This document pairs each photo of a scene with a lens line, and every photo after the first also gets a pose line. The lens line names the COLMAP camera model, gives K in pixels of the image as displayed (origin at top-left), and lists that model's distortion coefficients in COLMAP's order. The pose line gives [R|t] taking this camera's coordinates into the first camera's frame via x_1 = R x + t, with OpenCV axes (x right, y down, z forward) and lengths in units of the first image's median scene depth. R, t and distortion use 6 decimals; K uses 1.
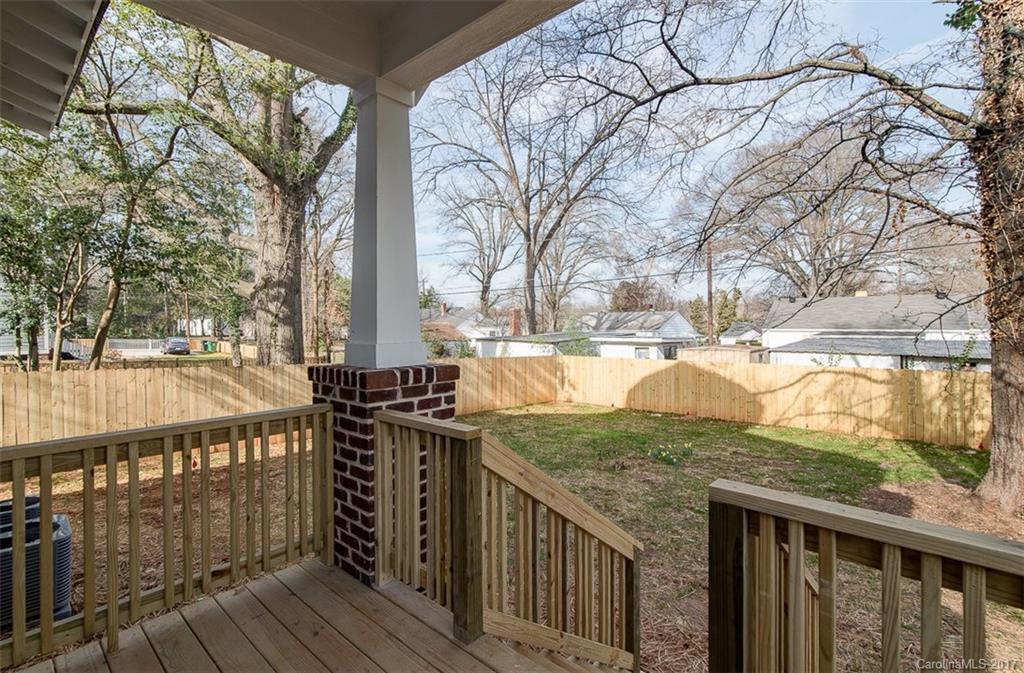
lens RADIAL K [[480.2, 0, 509.0], [0, 480.2, 327.6], [0, 0, 1]] dist [0.003984, 0.000165]
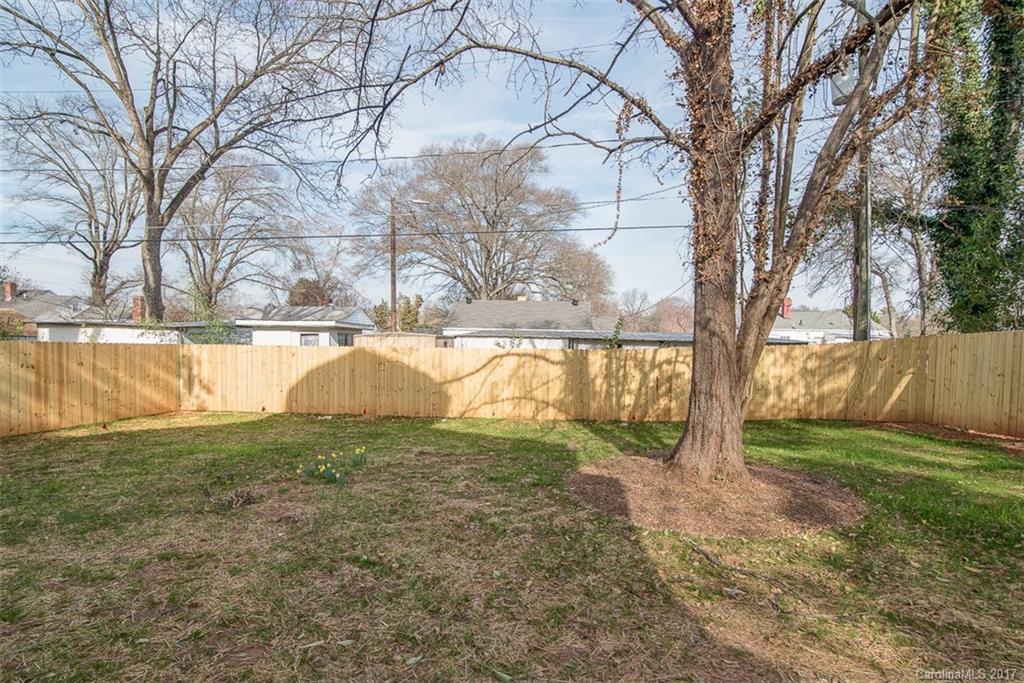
lens RADIAL K [[478.0, 0, 506.5], [0, 478.0, 350.4], [0, 0, 1]] dist [-0.019531, -0.000145]
pose [[0.809644, 0.001543, 0.586920, 0.106644], [-0.013289, 0.999788, 0.015704, 0.066092], [-0.586771, -0.020515, 0.809493, 0.245957]]
